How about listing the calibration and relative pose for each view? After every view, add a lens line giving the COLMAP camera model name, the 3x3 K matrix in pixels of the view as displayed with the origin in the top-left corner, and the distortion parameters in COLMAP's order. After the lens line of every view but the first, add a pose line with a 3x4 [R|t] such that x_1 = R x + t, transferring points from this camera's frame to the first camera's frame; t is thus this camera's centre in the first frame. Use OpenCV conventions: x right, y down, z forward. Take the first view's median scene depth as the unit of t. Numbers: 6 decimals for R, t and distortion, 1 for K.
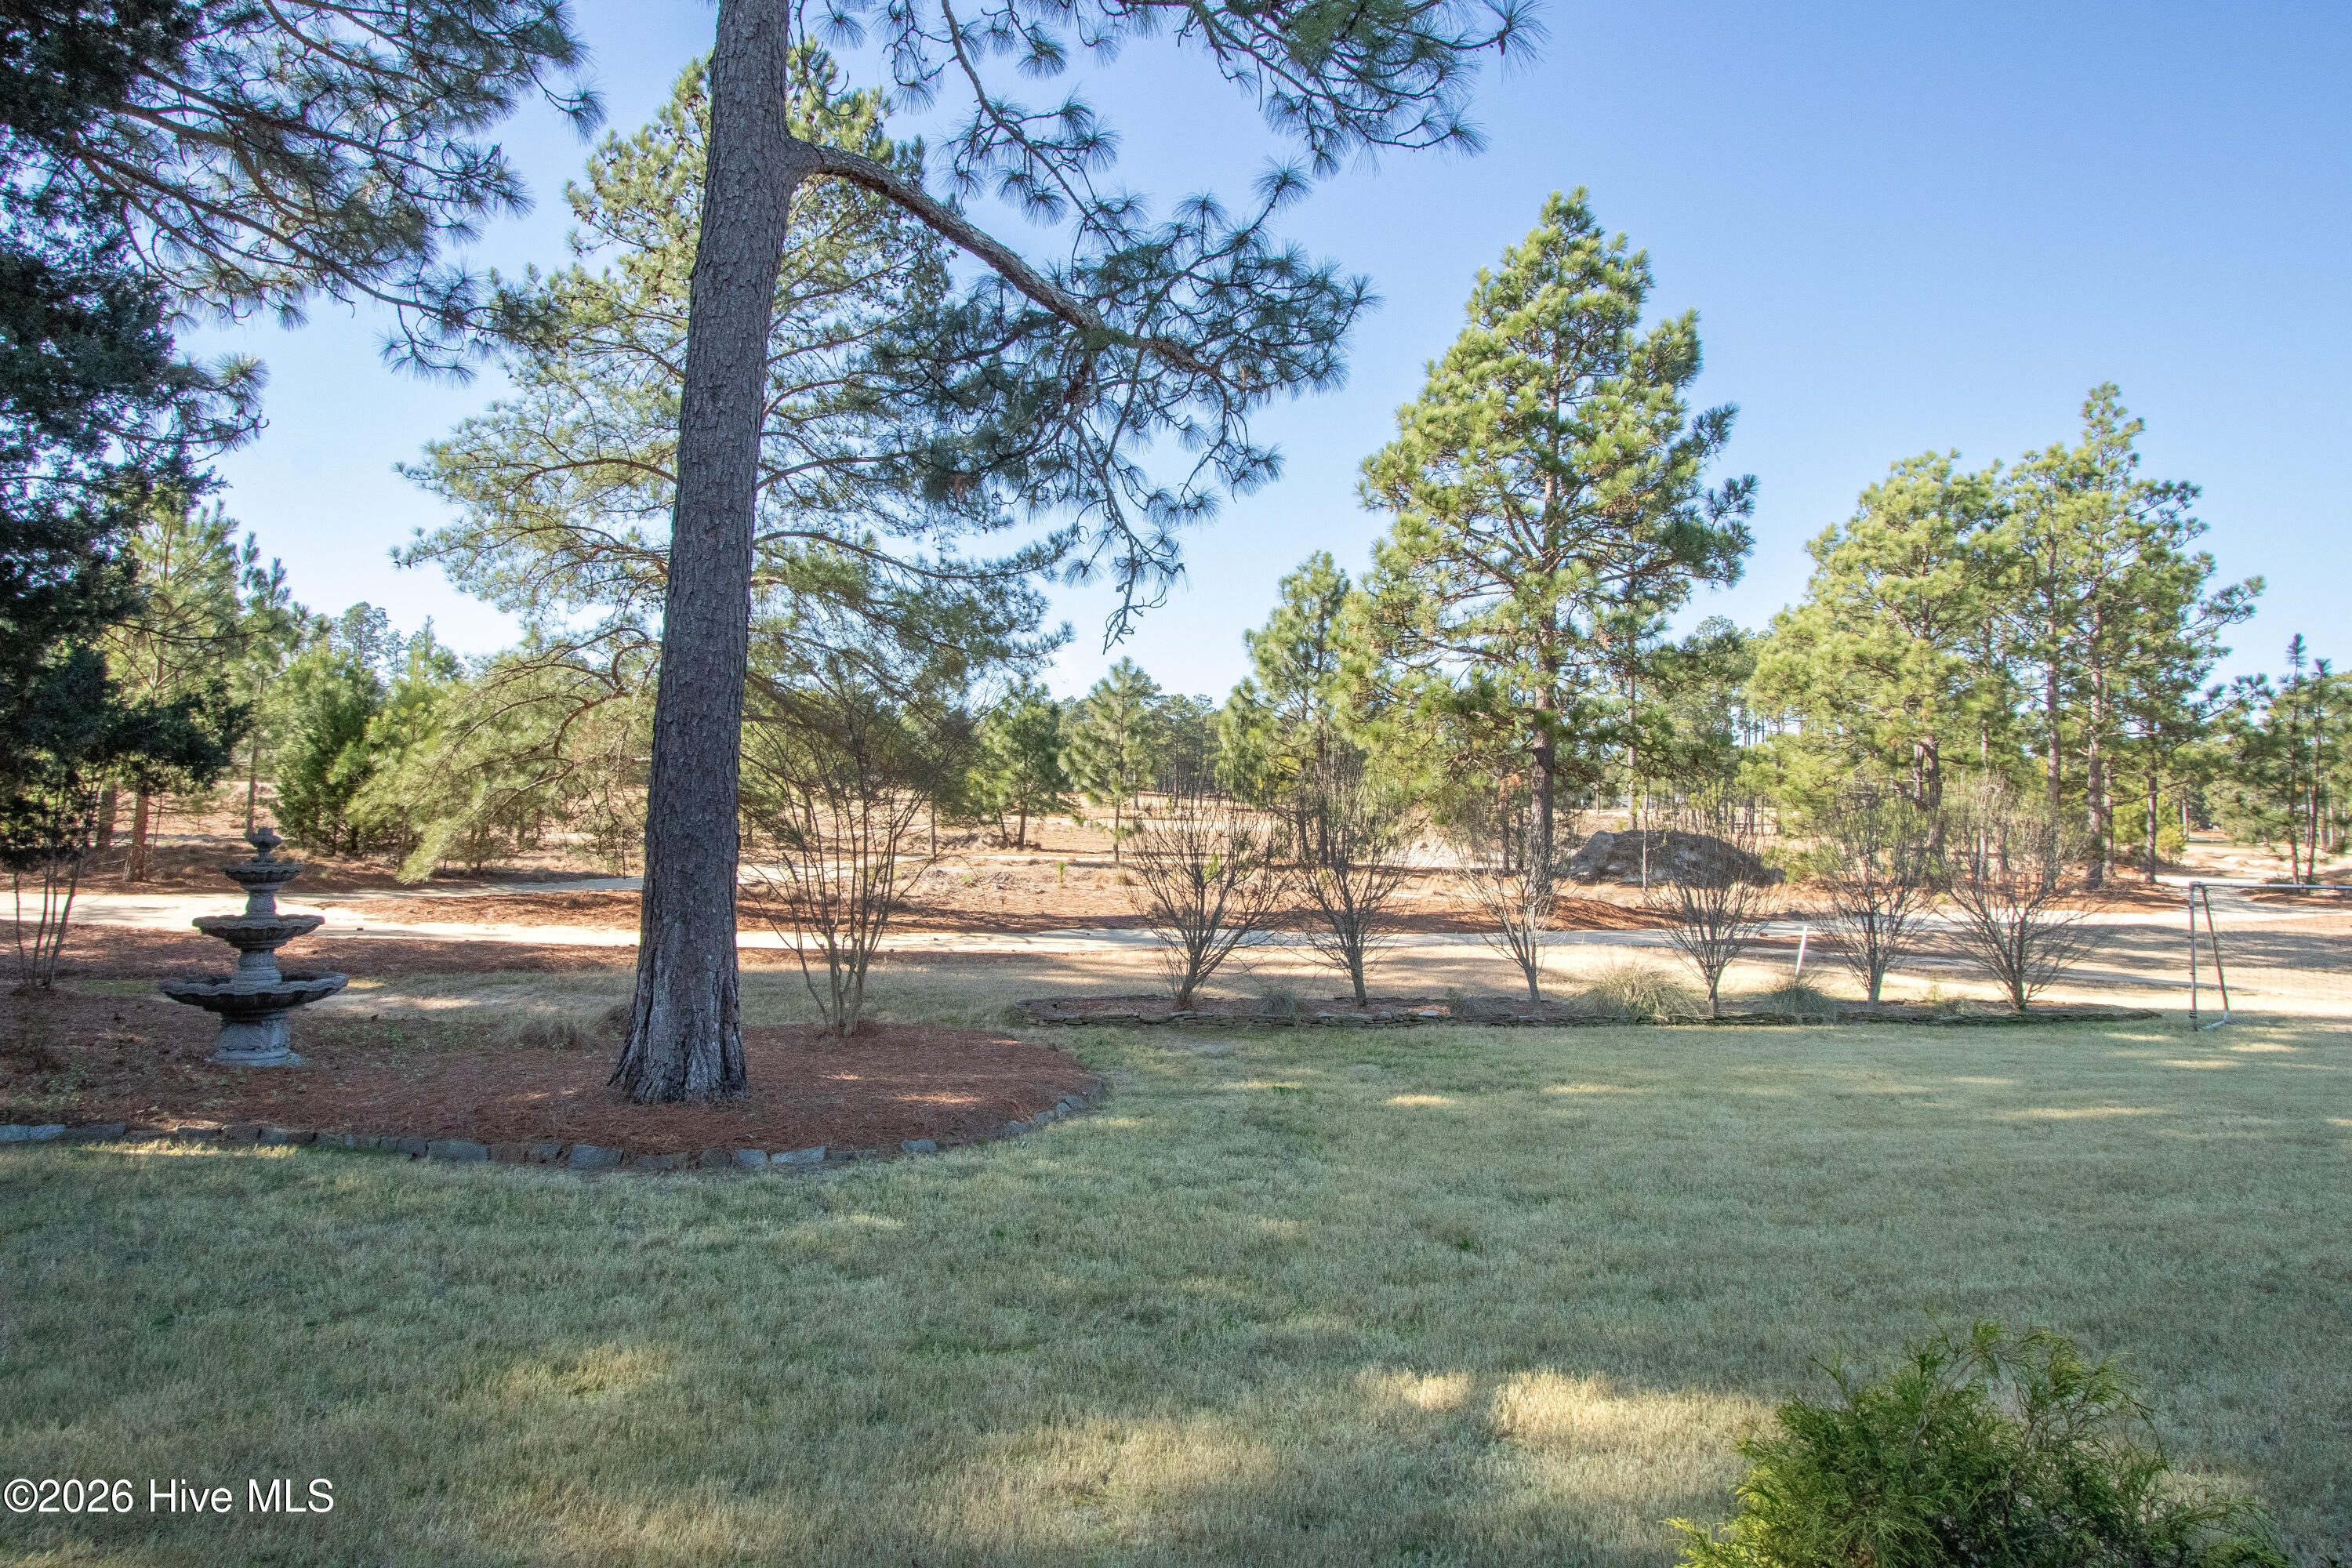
lens RADIAL K [[1347.6, 0, 1153.3], [0, 1347.6, 776.7], [0, 0, 1]] dist [-0.015306, 0.005201]
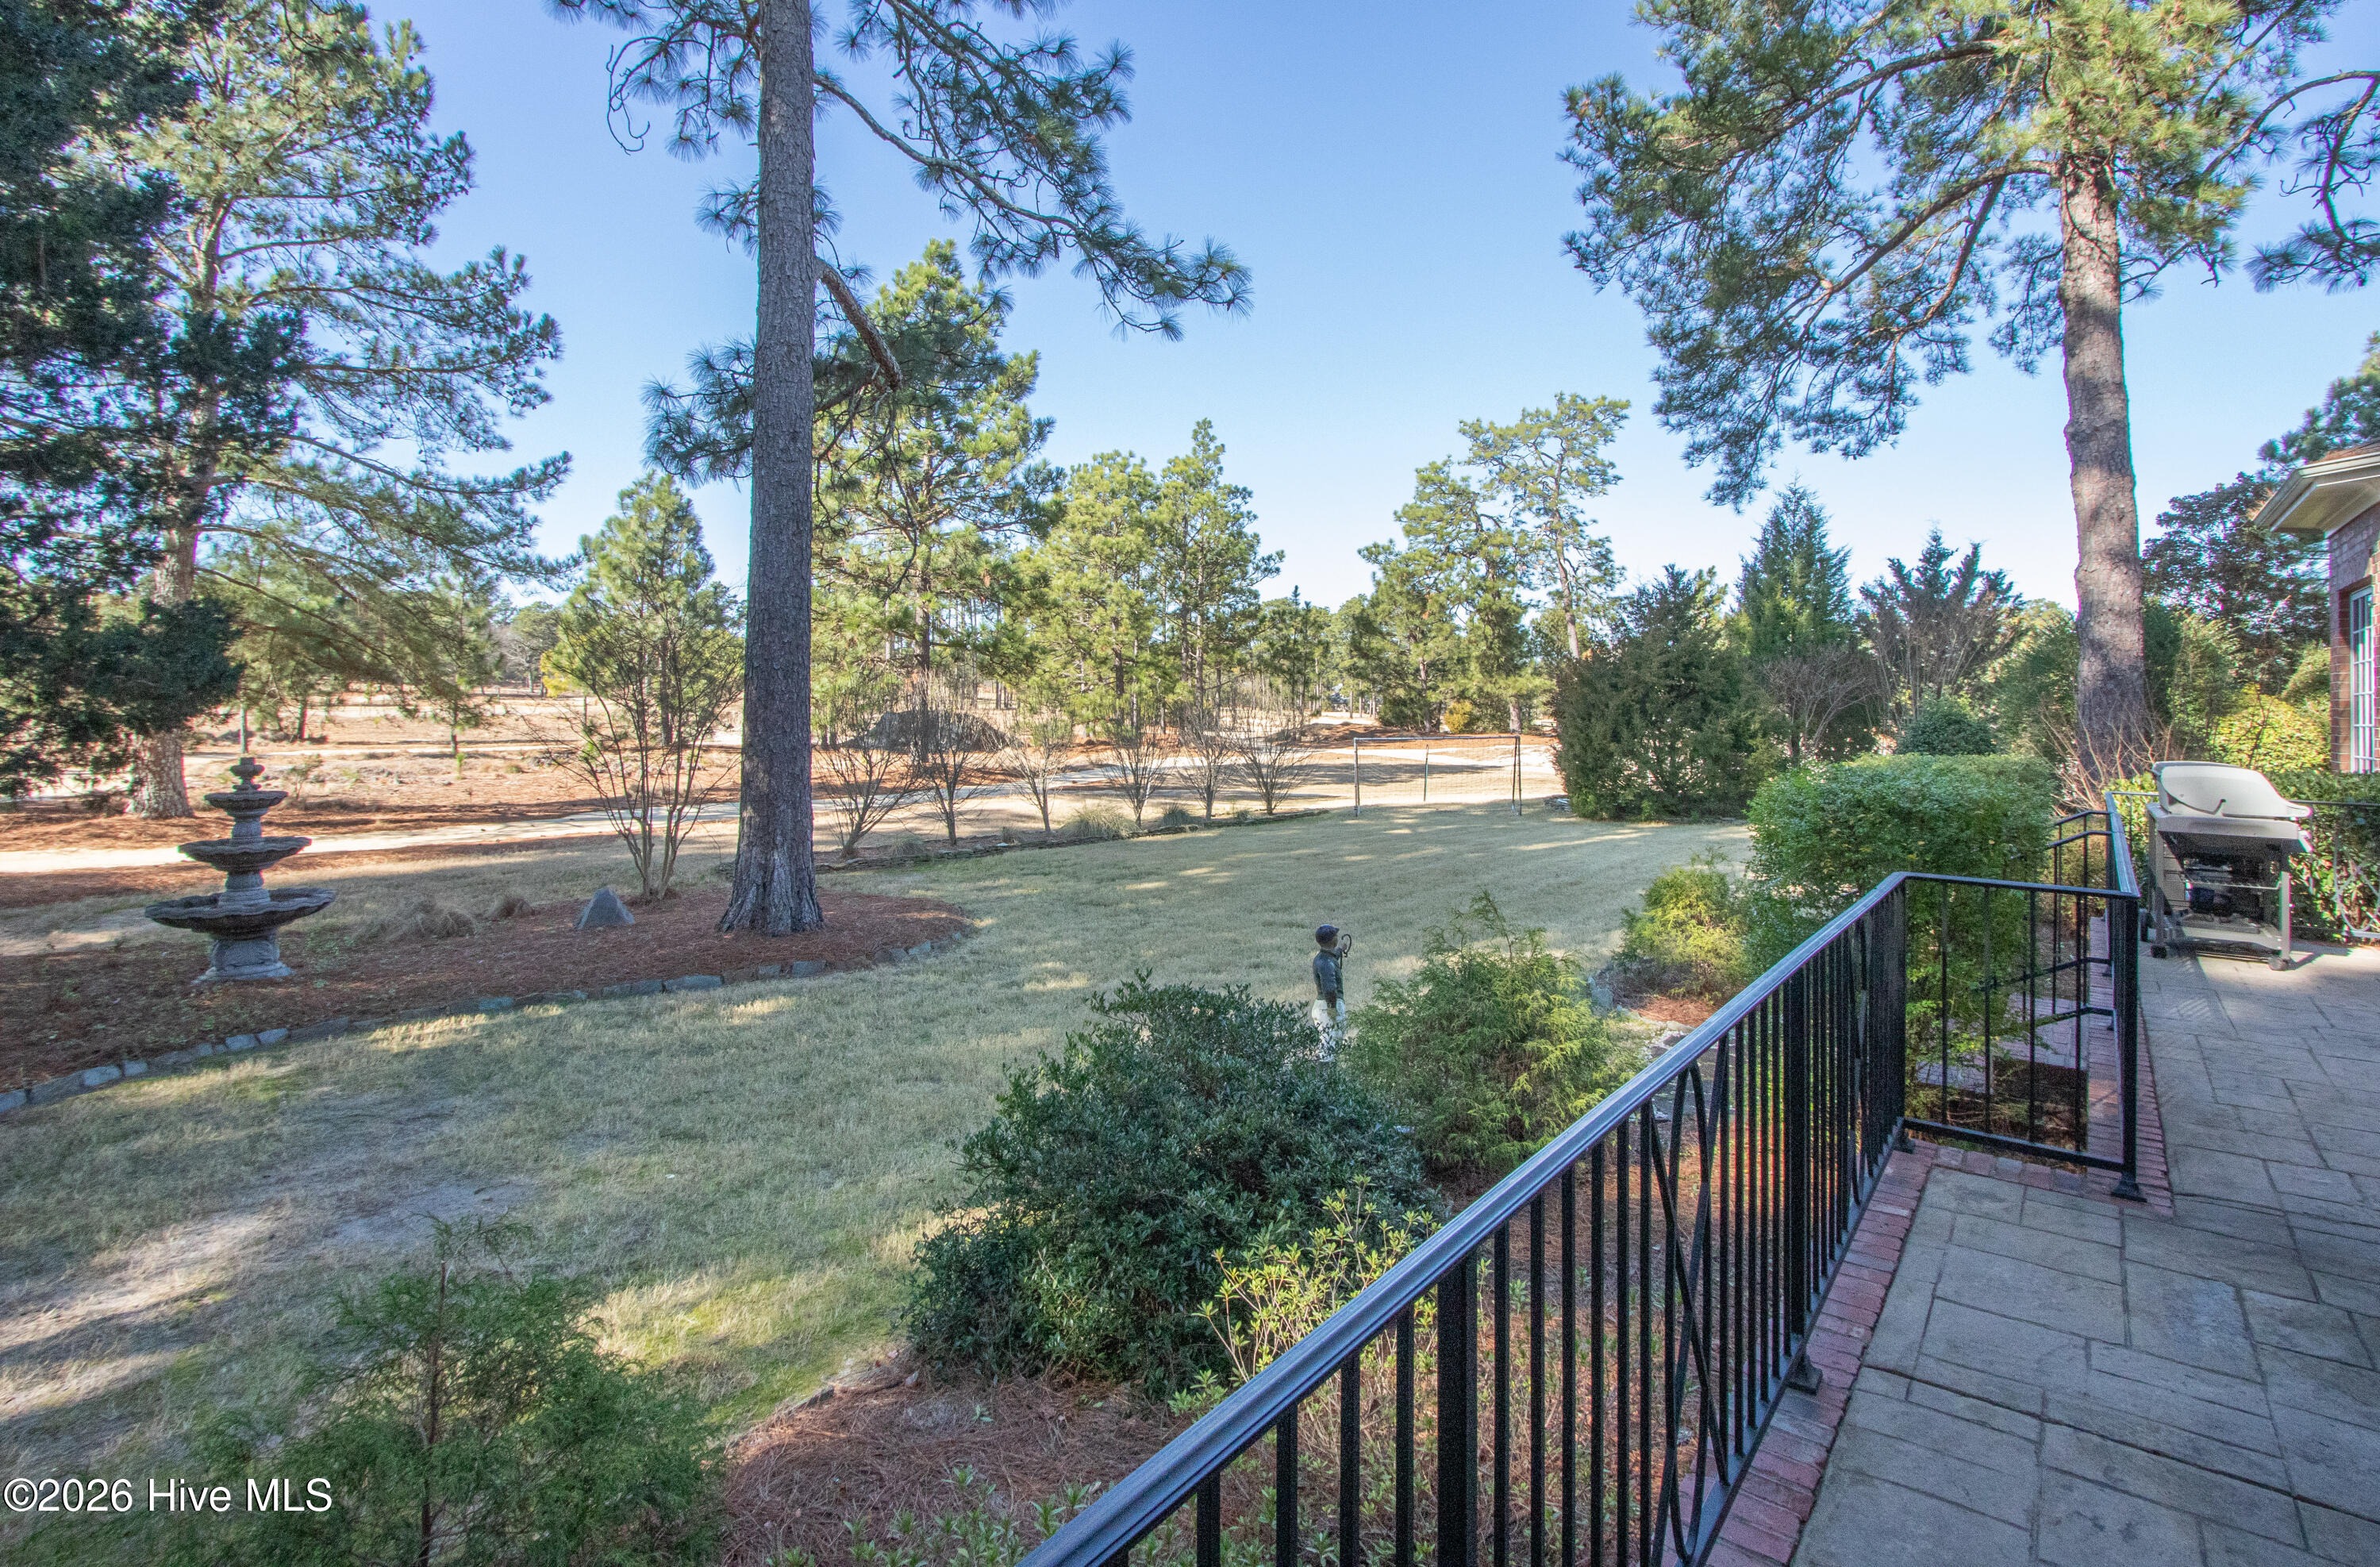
lens RADIAL K [[1147.8, 0, 1203.3], [0, 1147.8, 668.7], [0, 0, 1]] dist [-0.012682, 0.003159]
pose [[0.773330, 0.002077, 0.634001, -0.252371], [-0.006908, 0.999963, 0.005149, -0.016124], [-0.633966, -0.008362, 0.773315, -0.069552]]
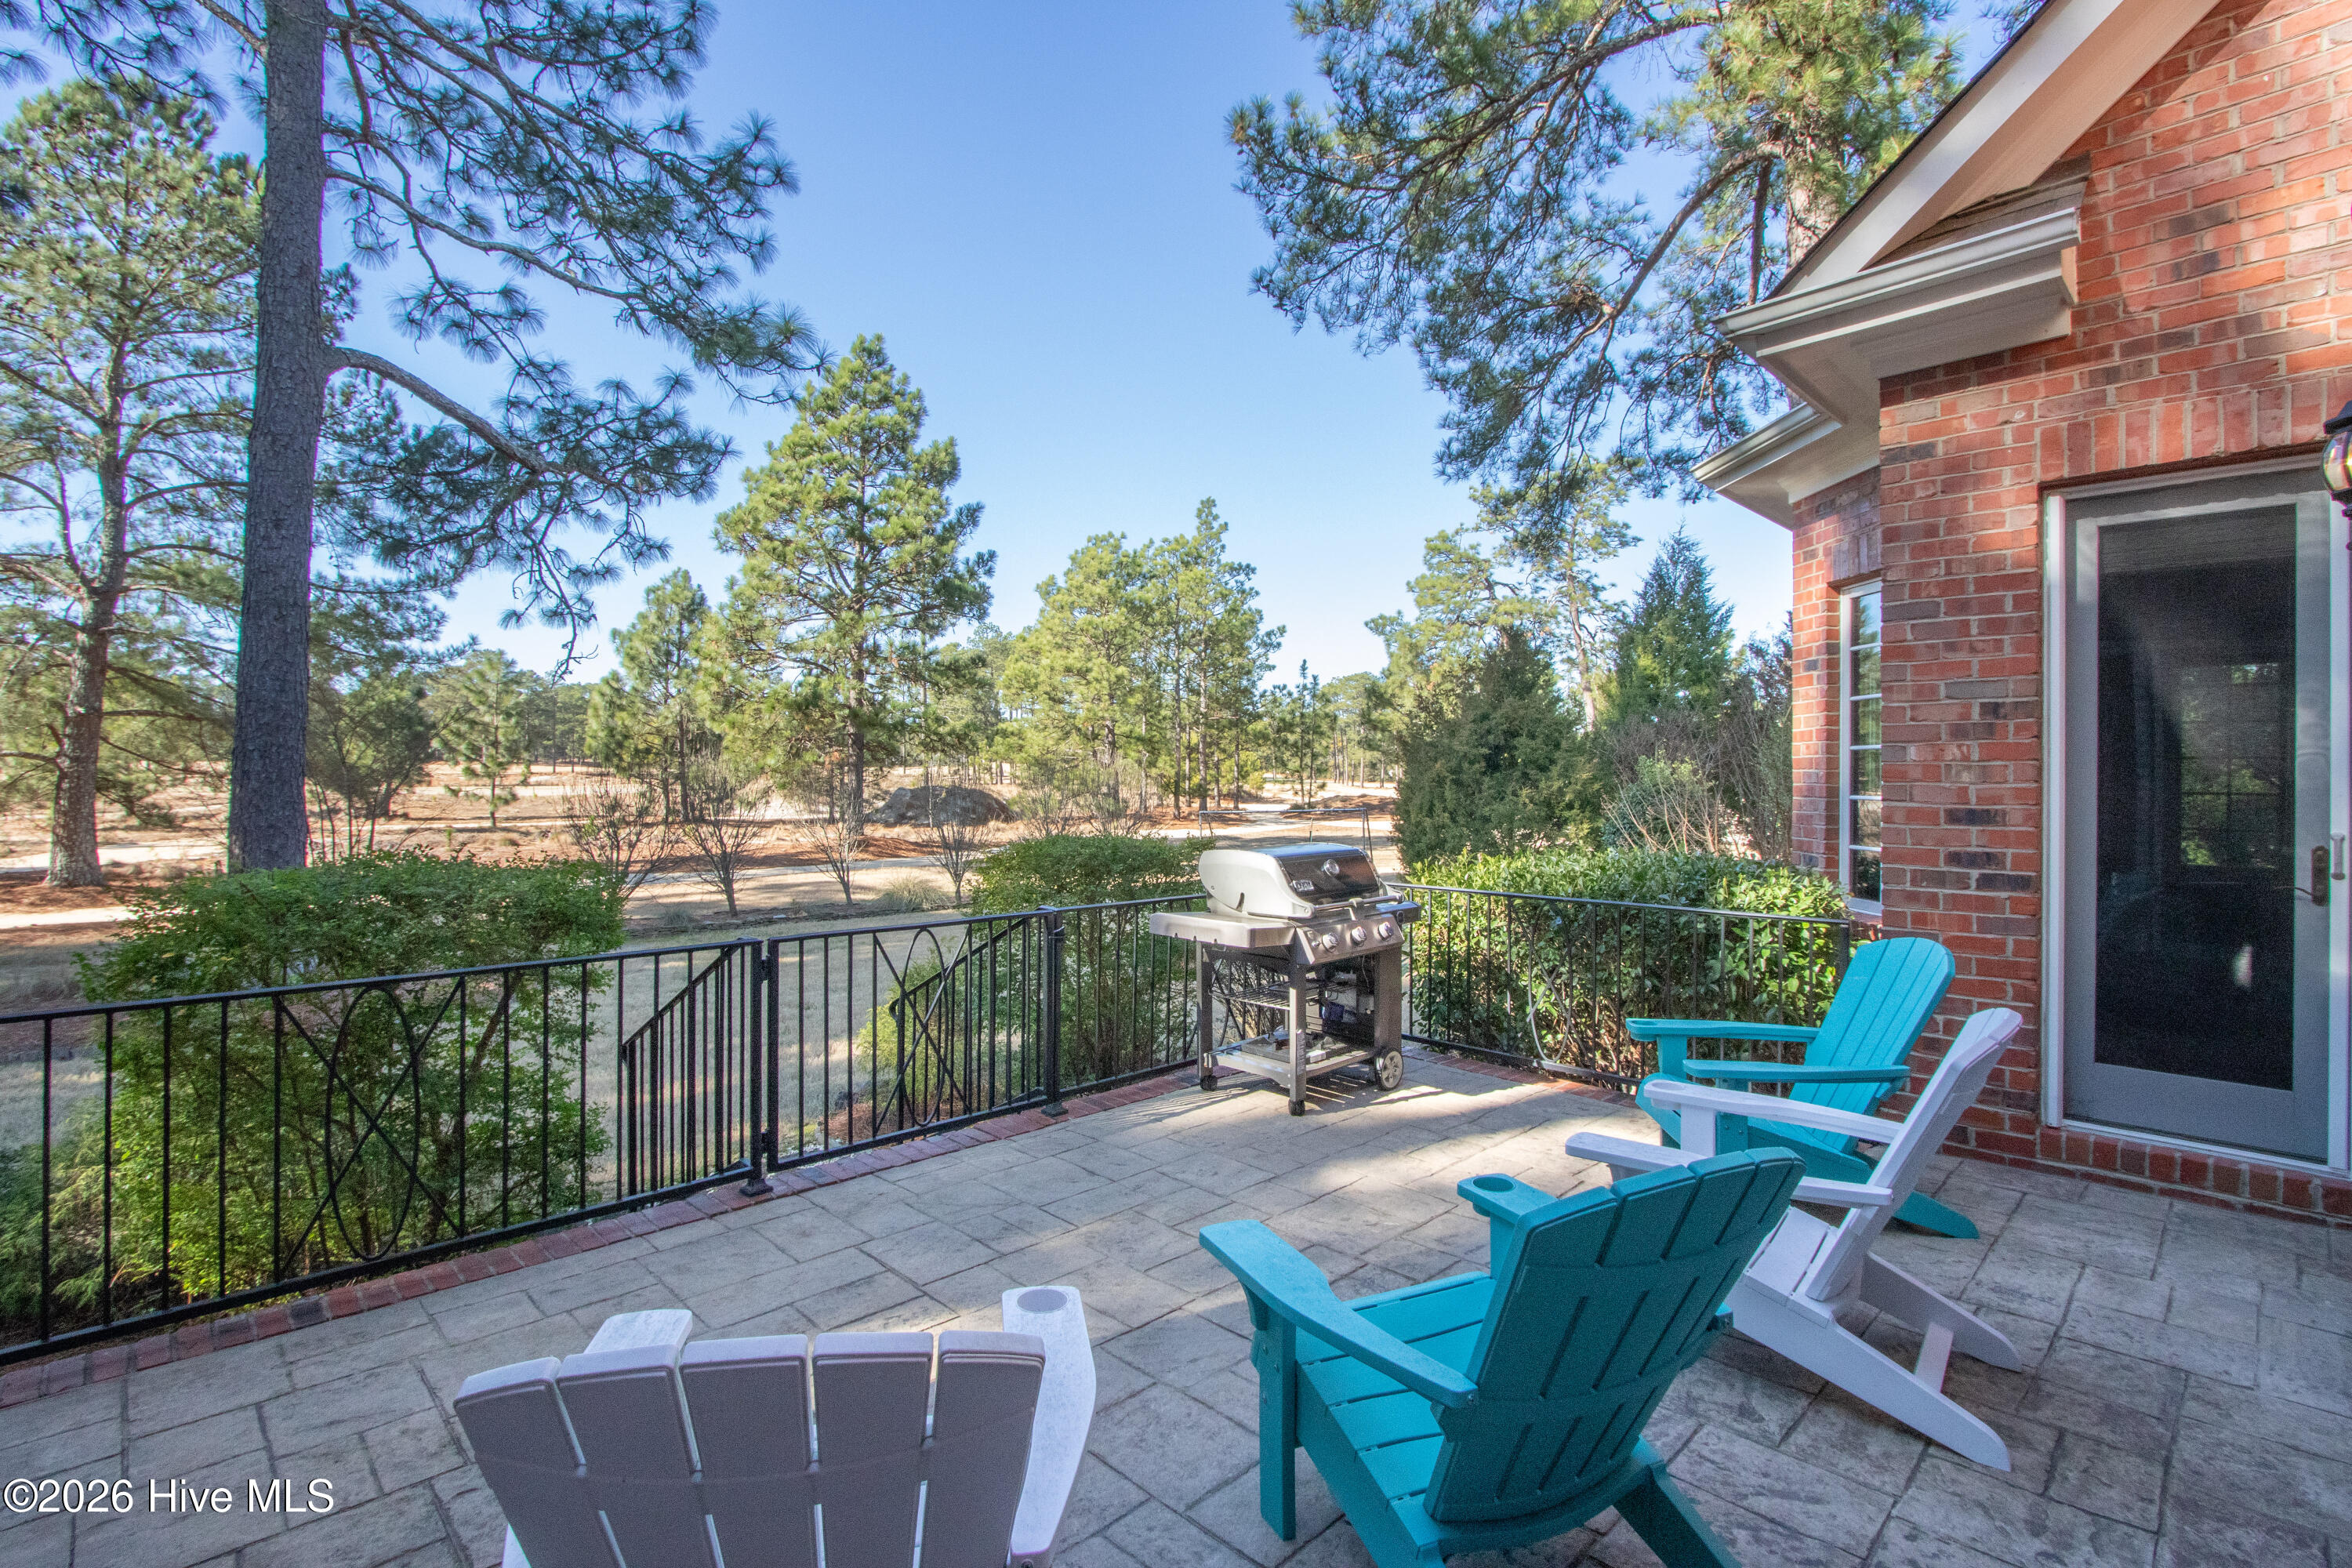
lens RADIAL K [[1097.5, 0, 1154.1], [0, 1097.5, 768.9], [0, 0, 1]] dist [-0.016225, 0.001879]
pose [[0.857221, -0.021259, 0.514510, -0.040275], [0.008182, 0.999584, 0.027670, -0.014248], [-0.514884, -0.019510, 0.857038, -0.166268]]
